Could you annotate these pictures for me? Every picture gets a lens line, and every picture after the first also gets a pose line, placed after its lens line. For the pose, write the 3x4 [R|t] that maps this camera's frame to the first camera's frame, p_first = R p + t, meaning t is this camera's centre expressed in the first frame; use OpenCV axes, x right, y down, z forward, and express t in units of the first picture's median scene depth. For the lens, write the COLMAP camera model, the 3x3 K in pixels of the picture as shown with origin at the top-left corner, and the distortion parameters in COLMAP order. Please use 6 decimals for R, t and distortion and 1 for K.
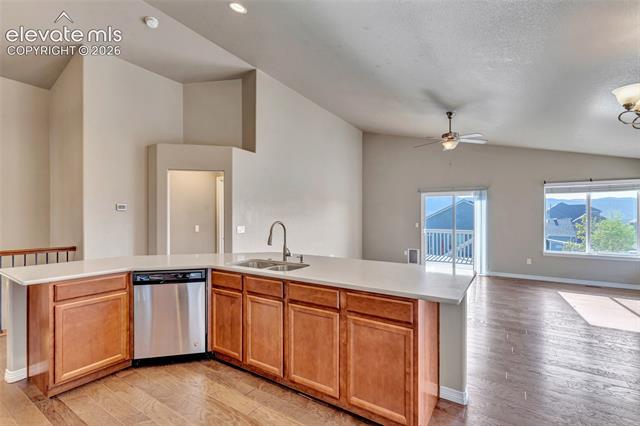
lens RADIAL K [[293.3, 0, 319.9], [0, 293.3, 216.8], [0, 0, 1]] dist [0.007324, 0.001109]
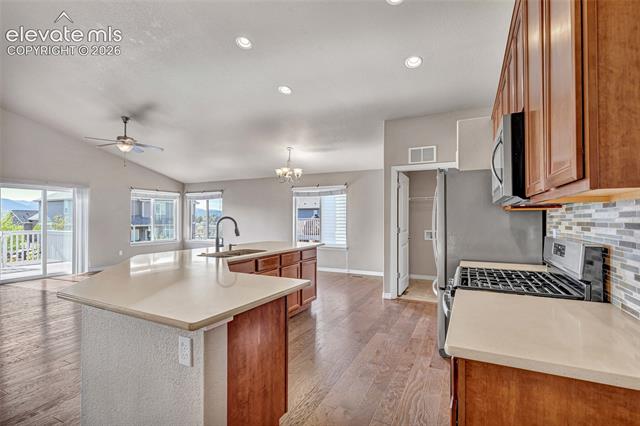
lens RADIAL K [[305.3, 0, 321.9], [0, 305.3, 216.8], [0, 0, 1]] dist [0.003187, 0.000191]
pose [[-0.105582, 0.002251, 0.994408, -0.637404], [-0.000445, 0.999997, -0.002311, 0.008900], [-0.994410, -0.000687, -0.105581, 0.346714]]
